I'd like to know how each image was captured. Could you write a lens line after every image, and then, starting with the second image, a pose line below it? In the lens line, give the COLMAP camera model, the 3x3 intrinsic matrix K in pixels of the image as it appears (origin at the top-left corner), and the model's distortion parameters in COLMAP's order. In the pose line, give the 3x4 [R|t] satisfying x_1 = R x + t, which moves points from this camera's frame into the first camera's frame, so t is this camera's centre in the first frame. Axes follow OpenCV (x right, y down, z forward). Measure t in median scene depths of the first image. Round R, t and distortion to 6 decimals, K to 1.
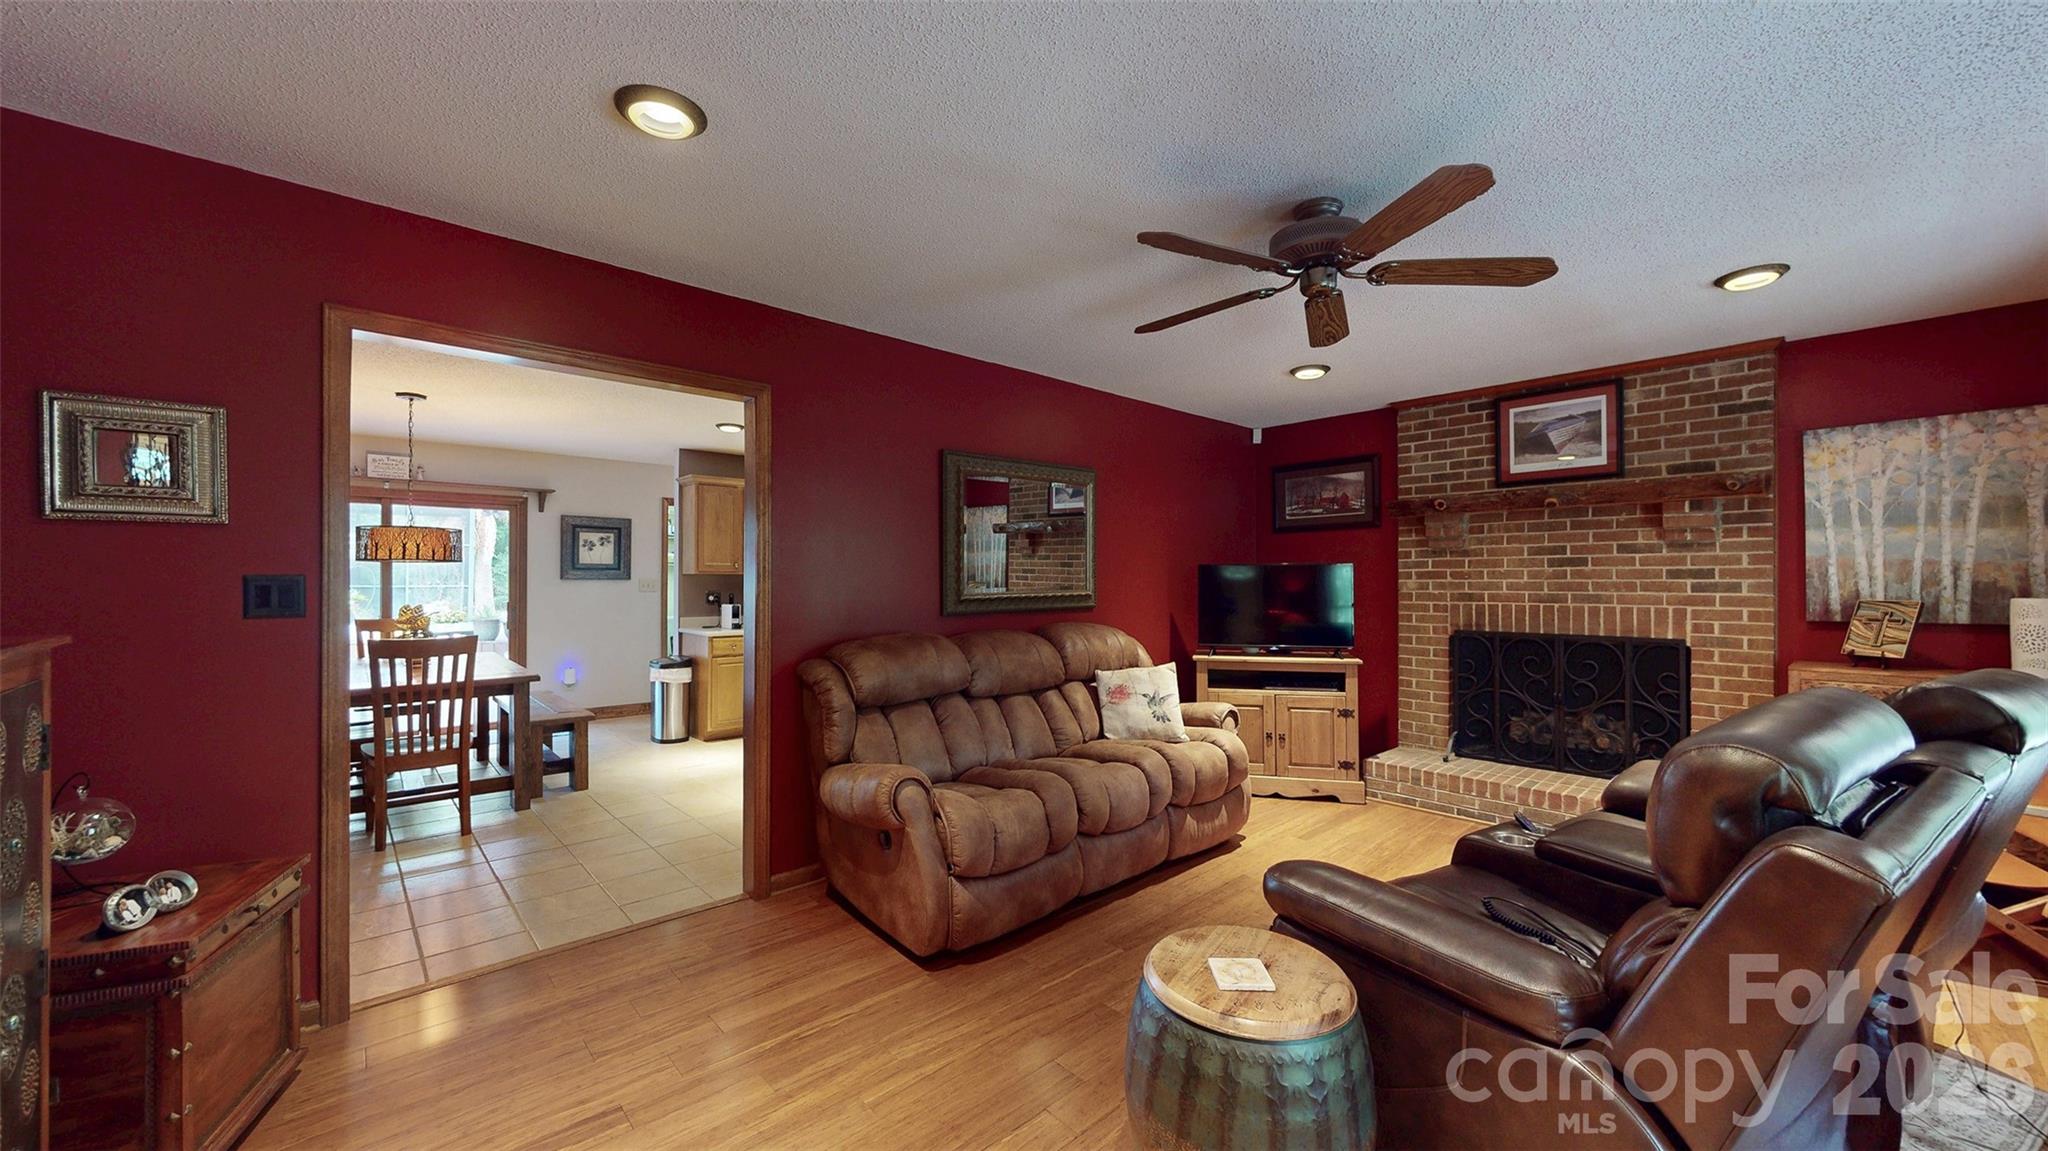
lens RADIAL K [[746.0, 0, 1031.2], [0, 746.0, 577.8], [0, 0, 1]] dist [-0.001544, -0.000153]
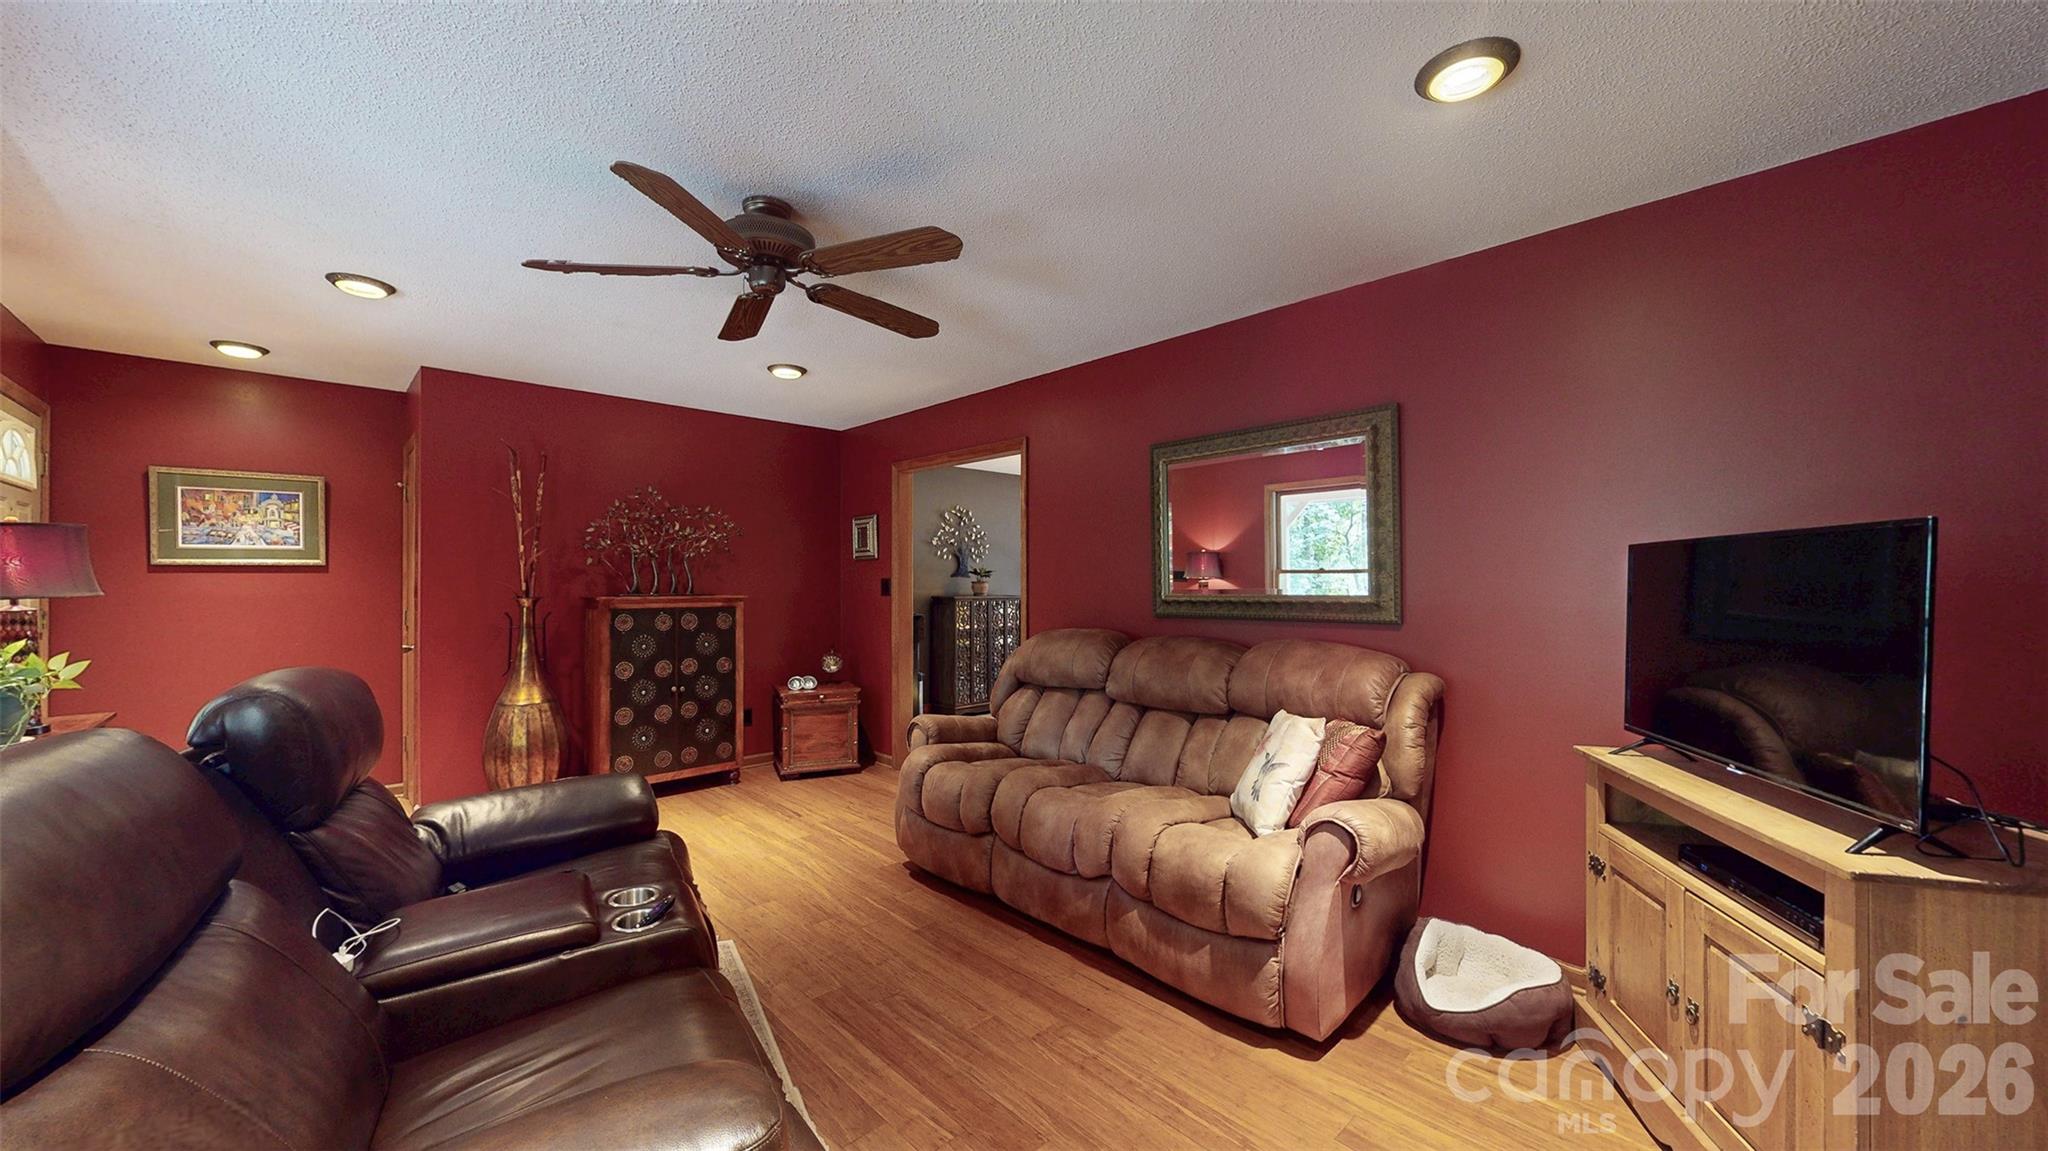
lens RADIAL K [[746.0, 0, 1031.2], [0, 746.0, 577.8], [0, 0, 1]] dist [-0.001544, -0.000153]
pose [[0.018175, -0.010338, -0.999781, 0.901089], [0.001042, 0.999946, -0.010321, 0.010072], [0.999834, -0.000854, 0.018185, 0.869605]]
